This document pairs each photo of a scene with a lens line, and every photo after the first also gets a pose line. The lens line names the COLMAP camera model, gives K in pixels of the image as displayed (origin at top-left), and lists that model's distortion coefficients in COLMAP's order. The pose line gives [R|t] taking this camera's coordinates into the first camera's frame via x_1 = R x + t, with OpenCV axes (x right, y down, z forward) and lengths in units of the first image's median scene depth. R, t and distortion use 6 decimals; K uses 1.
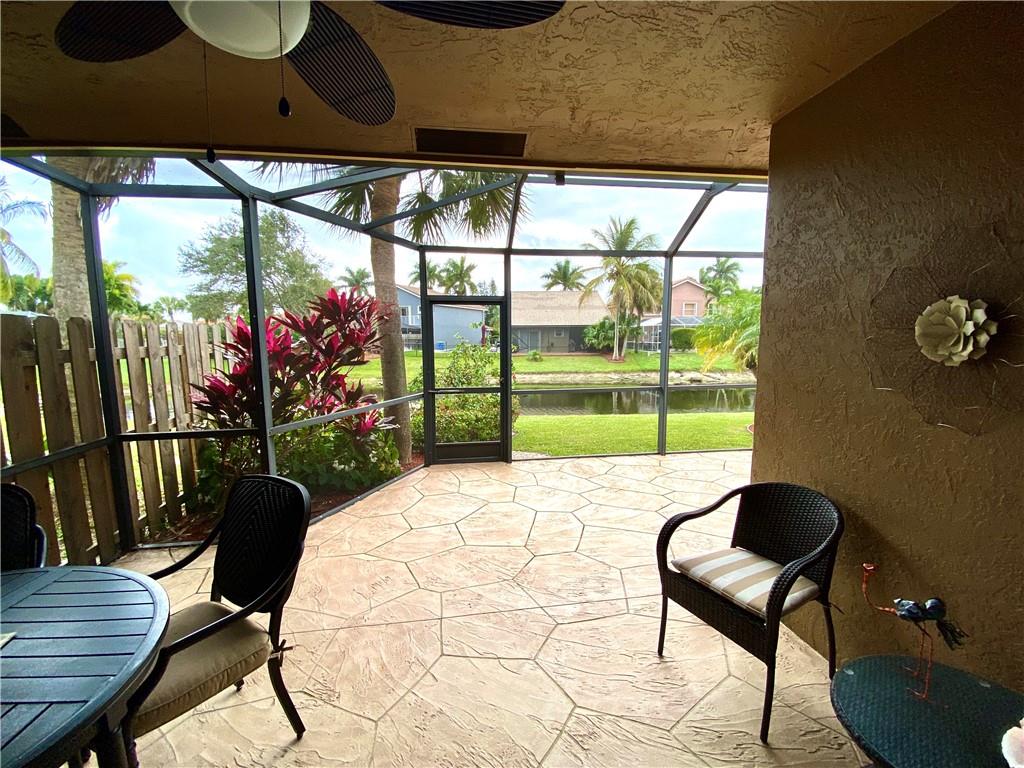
lens RADIAL K [[415.6, 0, 516.5], [0, 415.6, 382.5], [0, 0, 1]] dist [0.044484, -0.033940]
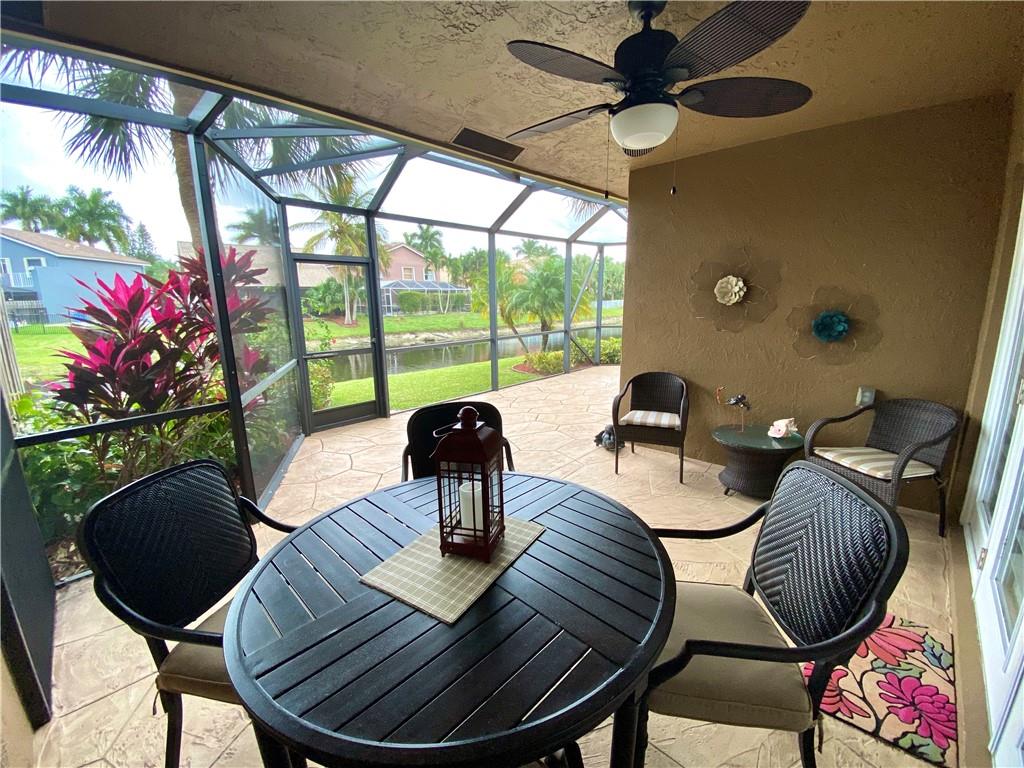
lens RADIAL K [[415.6, 0, 516.5], [0, 415.6, 382.5], [0, 0, 1]] dist [0.044484, -0.033940]
pose [[0.788449, -0.130474, 0.601103, -0.388797], [0.078776, 0.990615, 0.111693, 0.009486], [-0.610035, -0.040711, 0.791328, -0.052175]]
